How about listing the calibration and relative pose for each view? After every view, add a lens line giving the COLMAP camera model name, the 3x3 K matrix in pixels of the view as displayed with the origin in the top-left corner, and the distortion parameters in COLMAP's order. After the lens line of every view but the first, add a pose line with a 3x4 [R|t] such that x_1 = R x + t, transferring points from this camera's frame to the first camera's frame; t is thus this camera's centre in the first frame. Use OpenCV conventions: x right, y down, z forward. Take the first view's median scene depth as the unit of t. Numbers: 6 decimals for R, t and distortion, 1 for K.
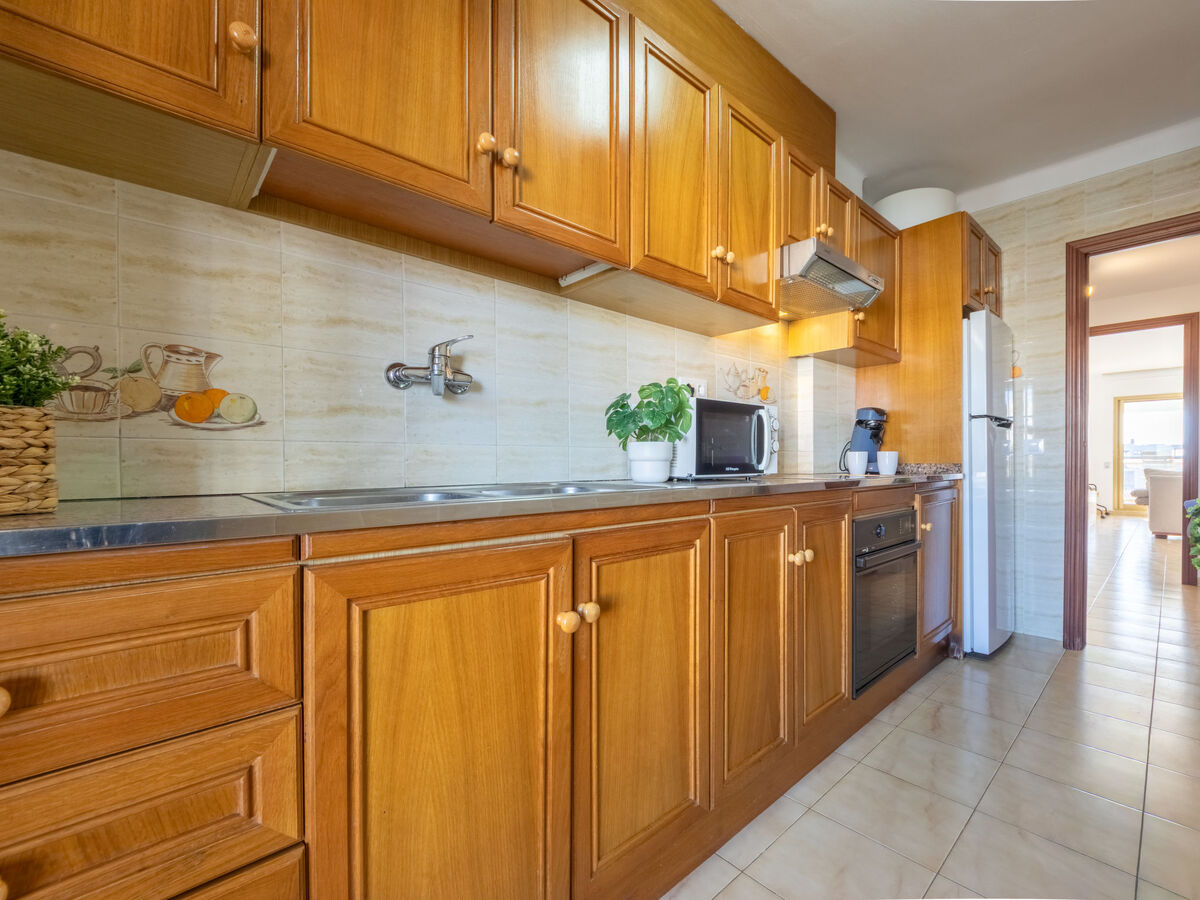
lens RADIAL K [[549.8, 0, 602.9], [0, 549.8, 475.1], [0, 0, 1]] dist [-0.000536, -0.000234]
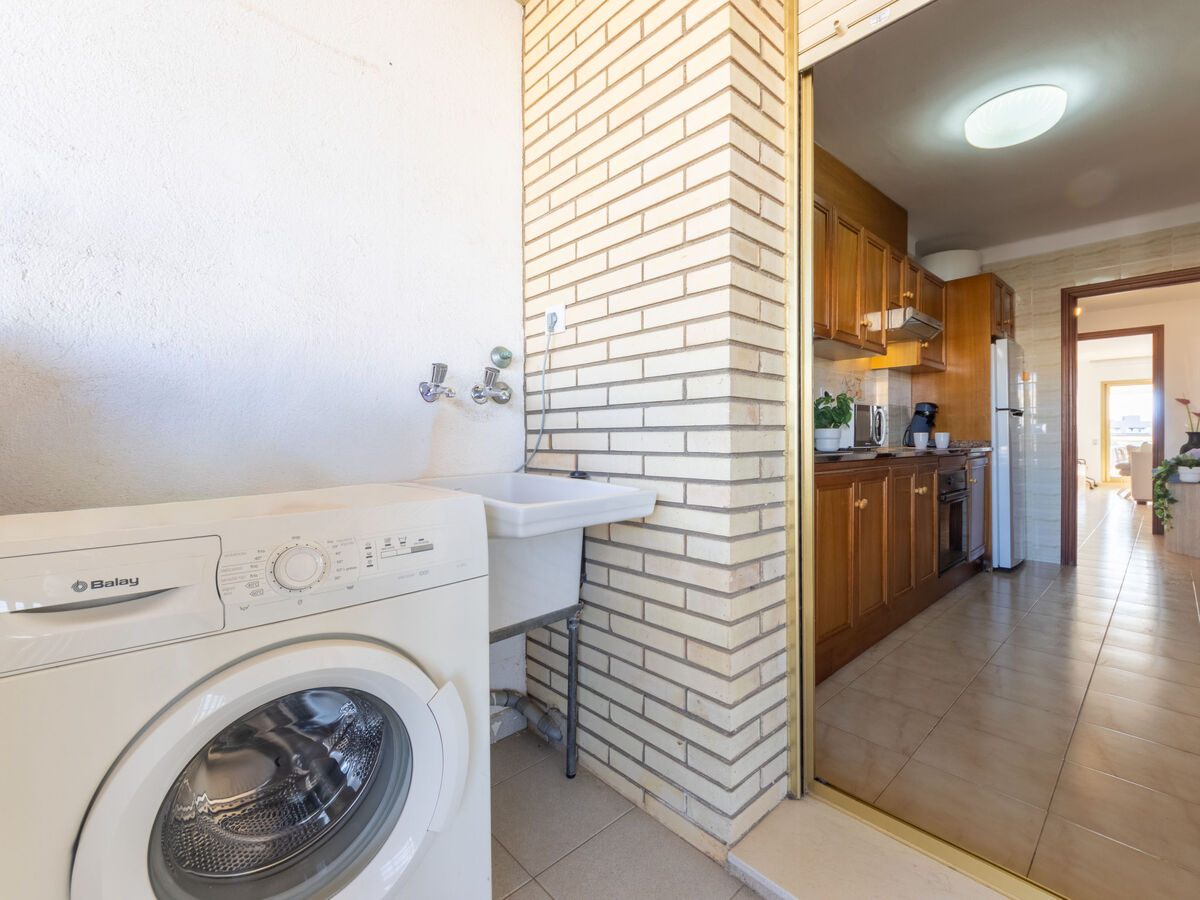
lens RADIAL K [[520.2, 0, 598.9], [0, 520.2, 446.7], [0, 0, 1]] dist [0.000277, -0.000288]
pose [[0.999777, 0.000561, -0.021133, -0.352430], [-0.000749, 0.999960, -0.008895, 0.008044], [0.021128, 0.008909, 0.999737, -0.401509]]
